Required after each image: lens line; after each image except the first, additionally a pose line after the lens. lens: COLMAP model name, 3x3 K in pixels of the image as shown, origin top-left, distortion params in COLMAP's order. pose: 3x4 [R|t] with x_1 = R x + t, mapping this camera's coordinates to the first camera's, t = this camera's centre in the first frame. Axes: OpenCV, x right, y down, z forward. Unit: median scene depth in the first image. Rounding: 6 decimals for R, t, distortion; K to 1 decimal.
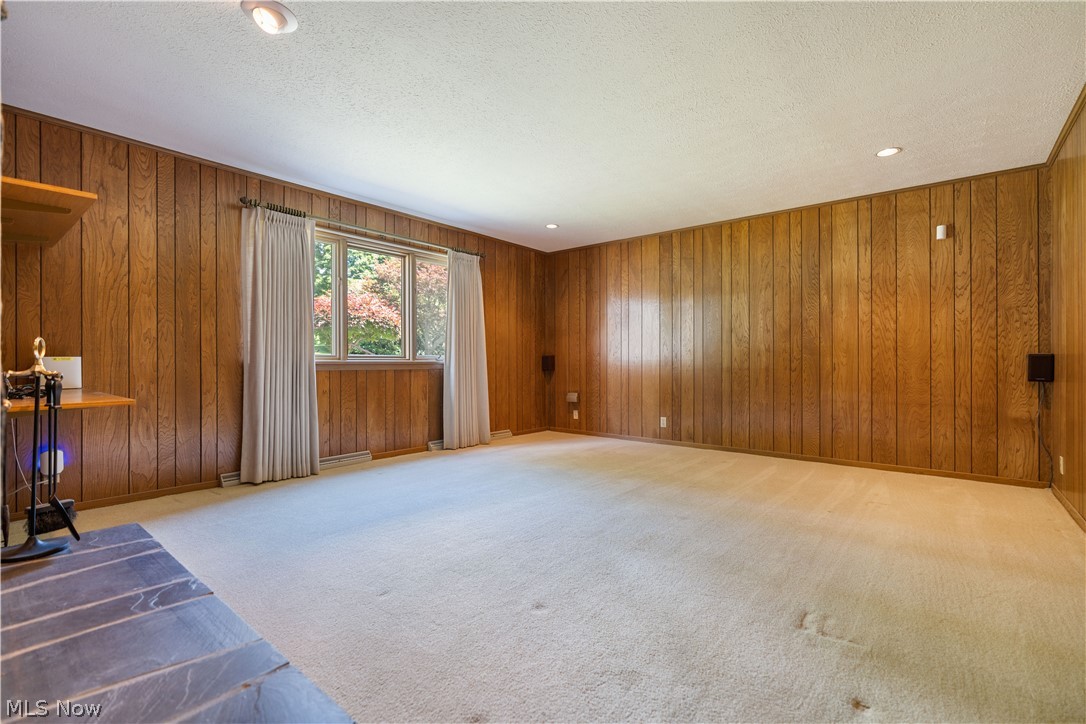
lens RADIAL K [[494.2, 0, 543.0], [0, 494.2, 362.0], [0, 0, 1]] dist [-0.000648, 0.000078]
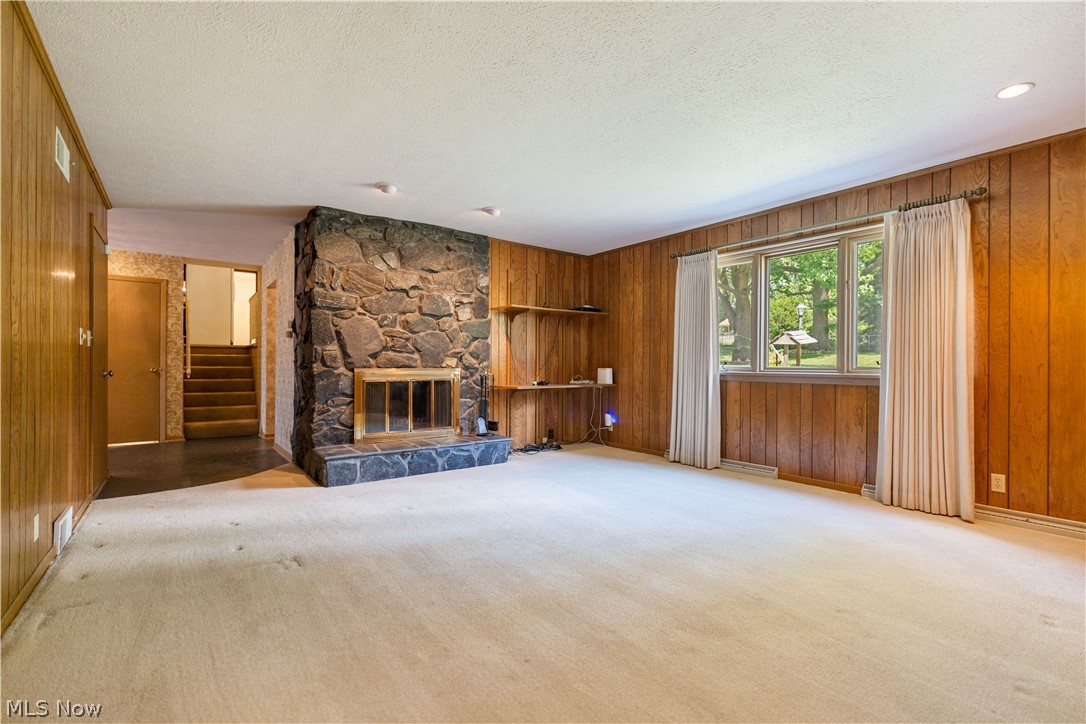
lens RADIAL K [[493.0, 0, 542.7], [0, 493.0, 365.7], [0, 0, 1]] dist [-0.001907, 0.000692]
pose [[-0.241141, -0.002895, -0.970486, 0.700537], [-0.010180, 0.999948, -0.000453, -0.011552], [0.970437, 0.009770, -0.241158, 0.825662]]
